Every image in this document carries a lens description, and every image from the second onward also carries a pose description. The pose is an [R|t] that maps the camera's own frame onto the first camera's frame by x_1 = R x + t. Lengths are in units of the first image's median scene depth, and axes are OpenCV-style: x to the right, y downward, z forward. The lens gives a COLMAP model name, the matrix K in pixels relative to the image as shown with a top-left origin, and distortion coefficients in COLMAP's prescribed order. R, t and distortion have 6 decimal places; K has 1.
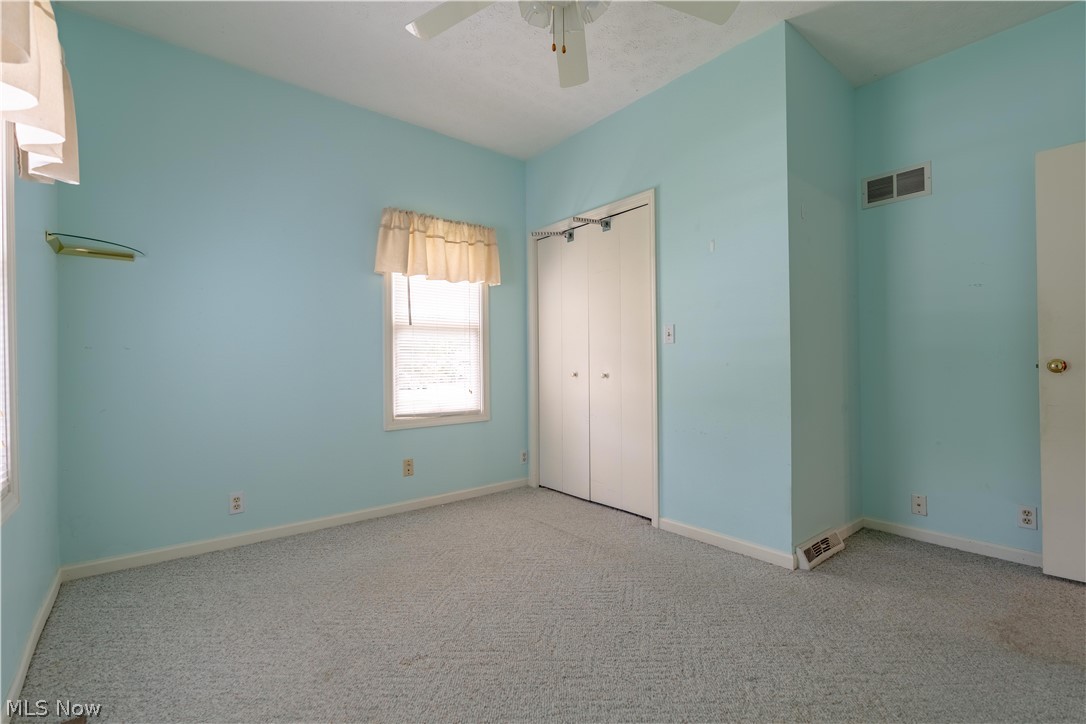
lens RADIAL K [[492.6, 0, 543.0], [0, 492.6, 362.0], [0, 0, 1]] dist [-0.004504, -0.000080]
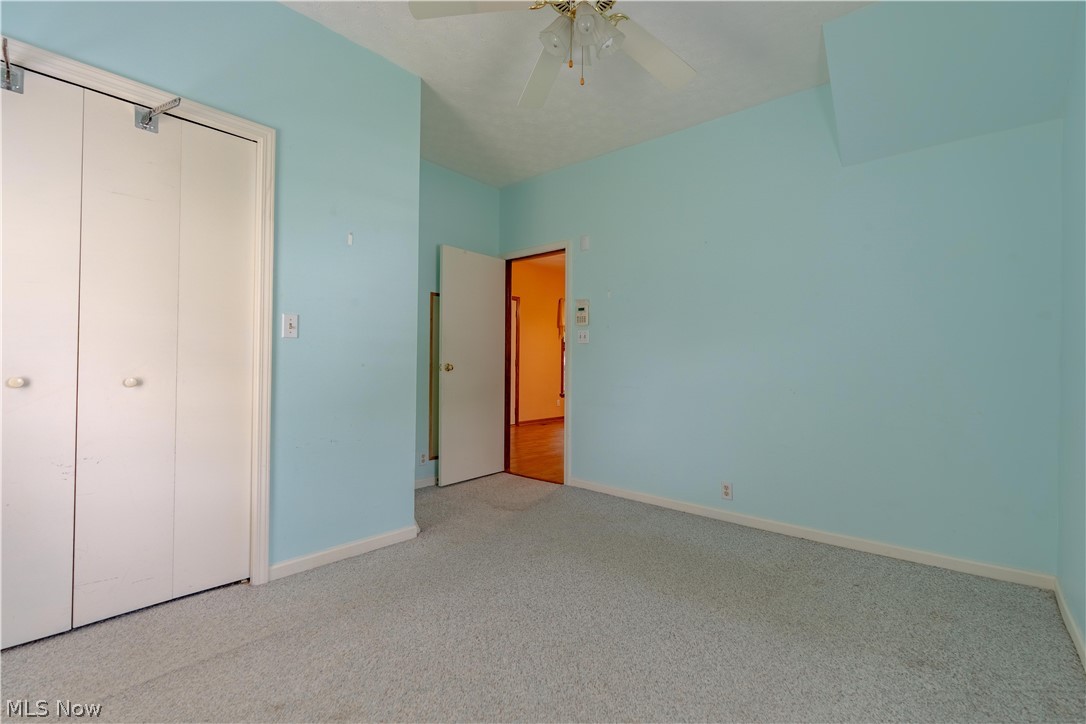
lens RADIAL K [[492.6, 0, 543.0], [0, 492.6, 362.0], [0, 0, 1]] dist [-0.004504, -0.000080]
pose [[-0.175848, 0.009736, 0.984369, -0.599749], [-0.015528, 0.999799, -0.012662, 0.005016], [-0.984295, -0.017512, -0.175661, 0.748303]]
